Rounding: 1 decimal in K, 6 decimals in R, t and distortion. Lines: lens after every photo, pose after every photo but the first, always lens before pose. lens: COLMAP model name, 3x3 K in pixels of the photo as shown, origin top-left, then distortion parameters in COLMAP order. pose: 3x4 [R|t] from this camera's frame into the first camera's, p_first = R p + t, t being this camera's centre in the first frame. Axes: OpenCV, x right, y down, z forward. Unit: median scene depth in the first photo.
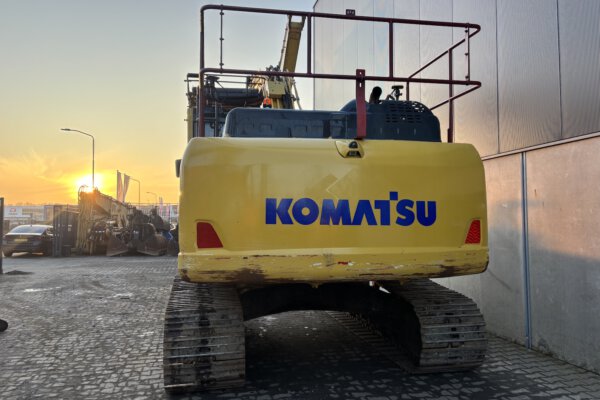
lens RADIAL K [[451.4, 0, 297.5], [0, 451.4, 196.2], [0, 0, 1]] dist [0.046564, -0.041399]
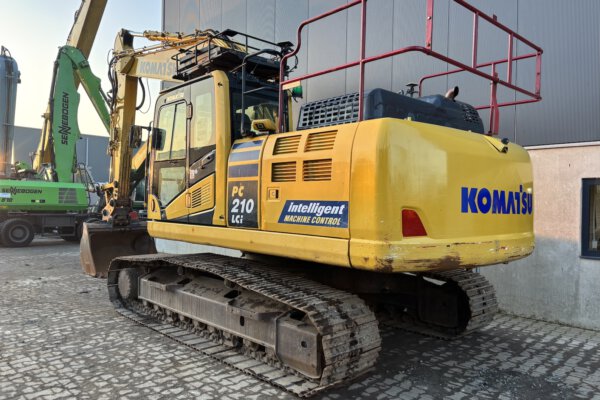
lens RADIAL K [[451.4, 0, 297.8], [0, 451.4, 203.6], [0, 0, 1]] dist [0.046564, -0.041399]
pose [[0.850957, 0.019290, 0.524881, -0.723610], [-0.051248, 0.997606, 0.046422, 0.010423], [-0.522729, -0.066403, 0.849909, 0.251167]]
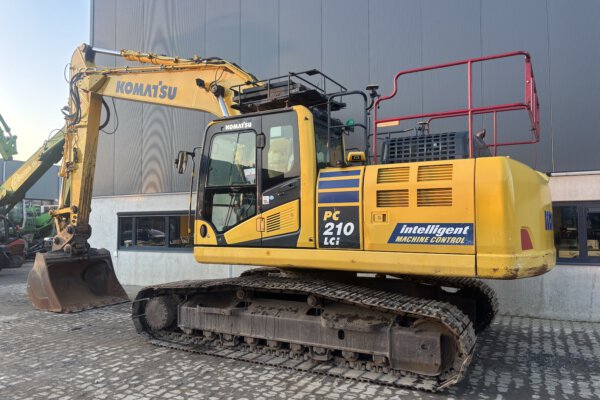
lens RADIAL K [[451.4, 0, 298.9], [0, 451.4, 200.9], [0, 0, 1]] dist [0.046564, -0.041399]
pose [[0.653991, 0.041653, 0.755355, -1.219454], [-0.041526, 0.998954, -0.019132, 0.025383], [-0.755362, -0.018855, 0.655037, 0.525579]]
